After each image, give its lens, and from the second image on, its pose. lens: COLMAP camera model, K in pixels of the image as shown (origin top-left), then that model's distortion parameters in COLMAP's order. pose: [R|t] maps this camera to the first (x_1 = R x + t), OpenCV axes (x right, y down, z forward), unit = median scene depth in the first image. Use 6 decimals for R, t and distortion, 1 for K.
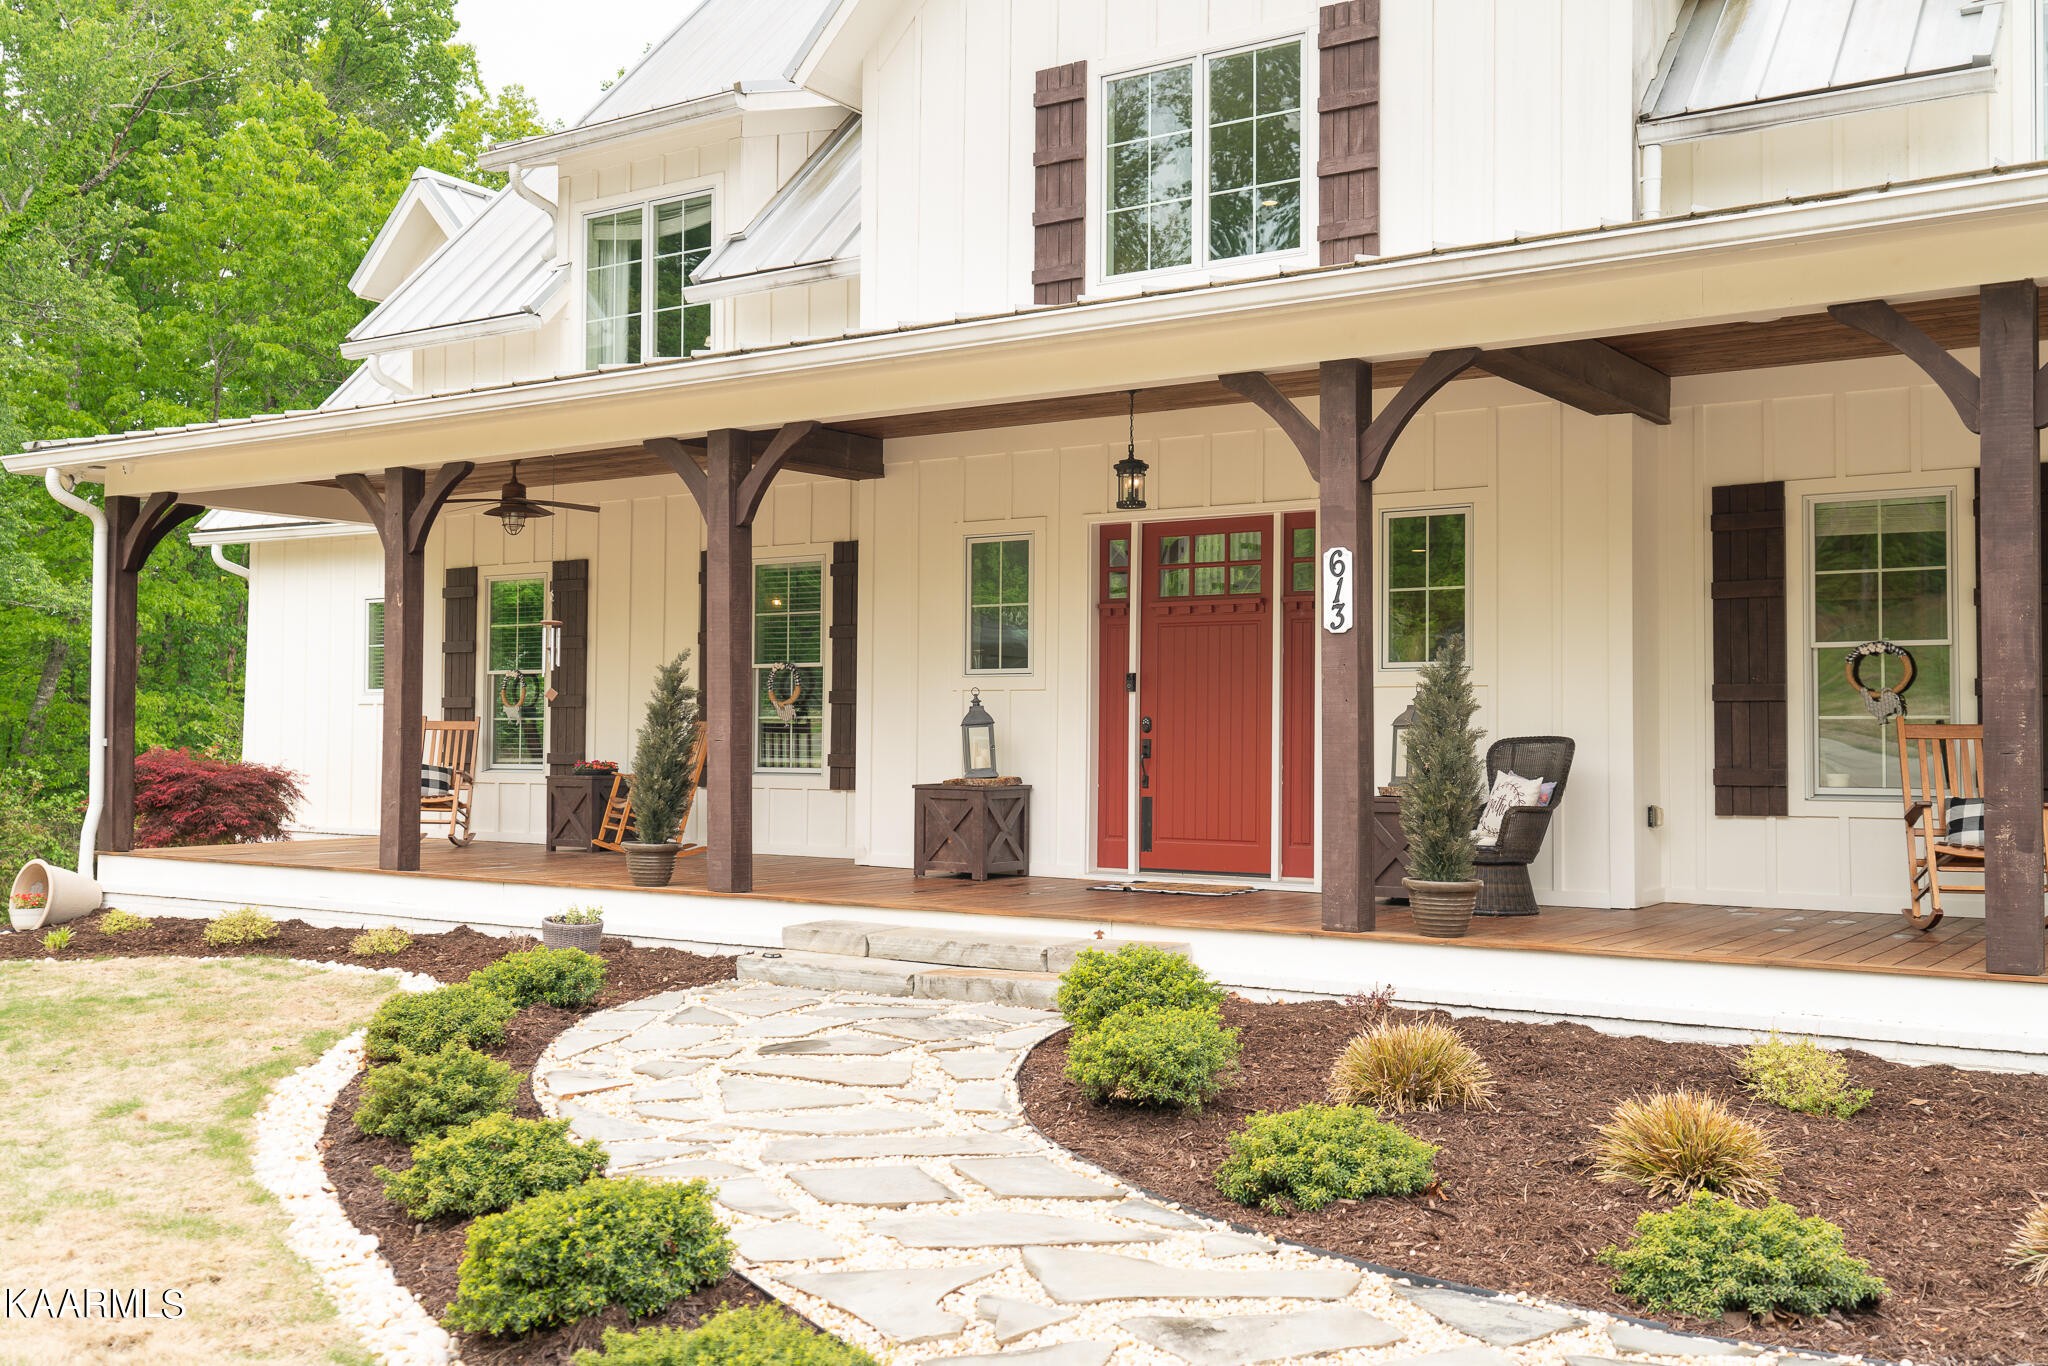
lens RADIAL K [[1992.8, 0, 1024.0], [0, 1992.8, 683.0], [0, 0, 1]] dist [-0.001513, 0.003512]
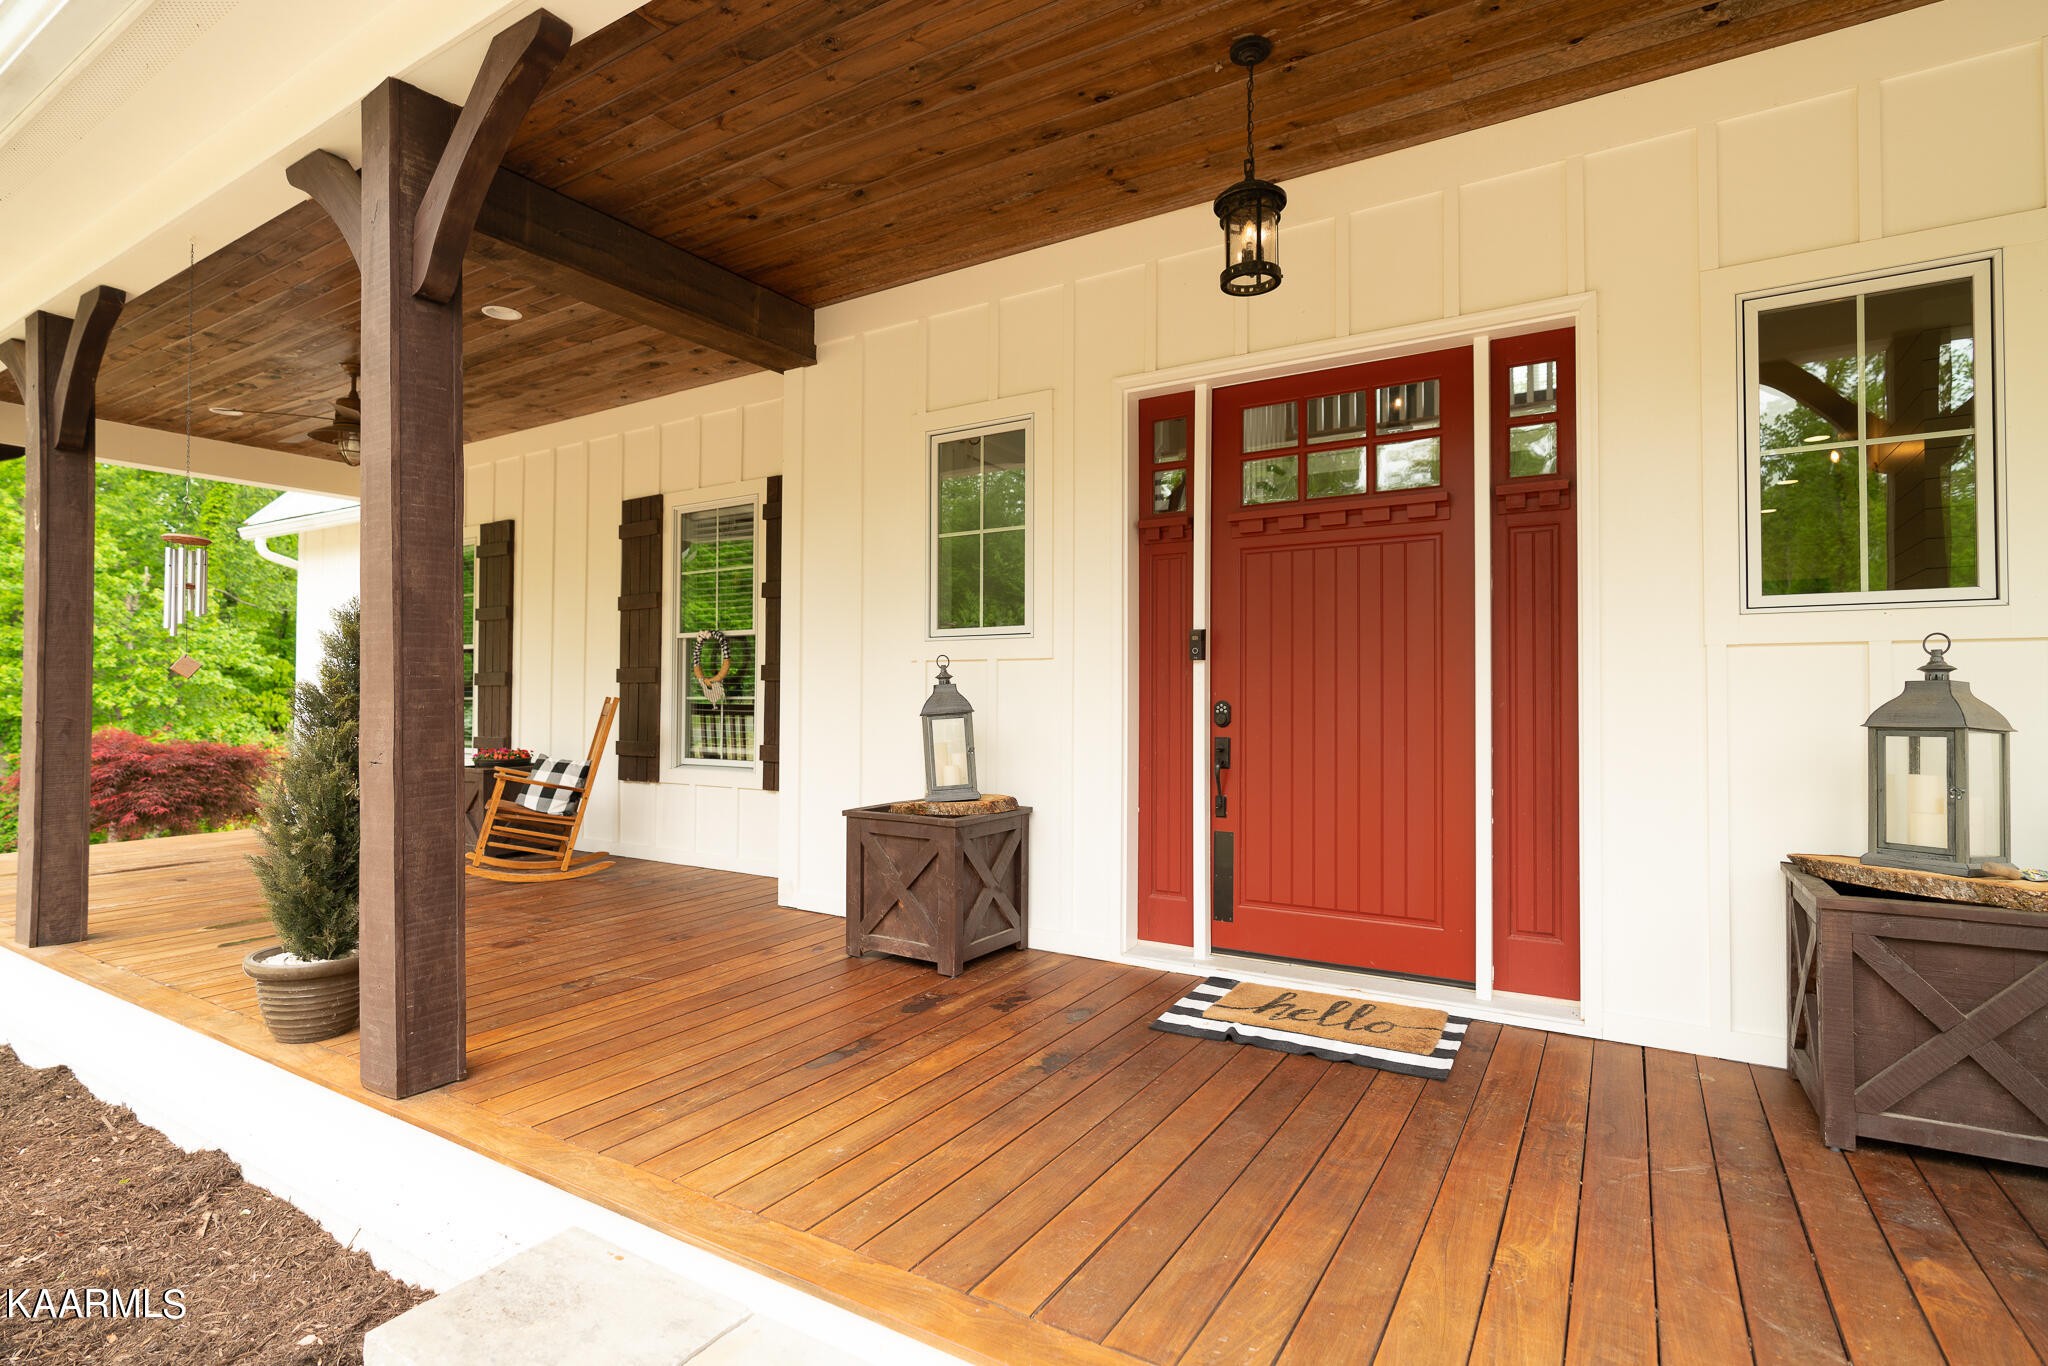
lens RADIAL K [[935.1, 0, 1024.0], [0, 935.1, 683.0], [0, 0, 1]] dist [-0.002090, 0.000053]
pose [[0.998955, -0.004532, 0.045472, -0.012263], [0.003812, 0.999866, 0.015901, 0.006511], [-0.045538, -0.015711, 0.998839, 0.705176]]
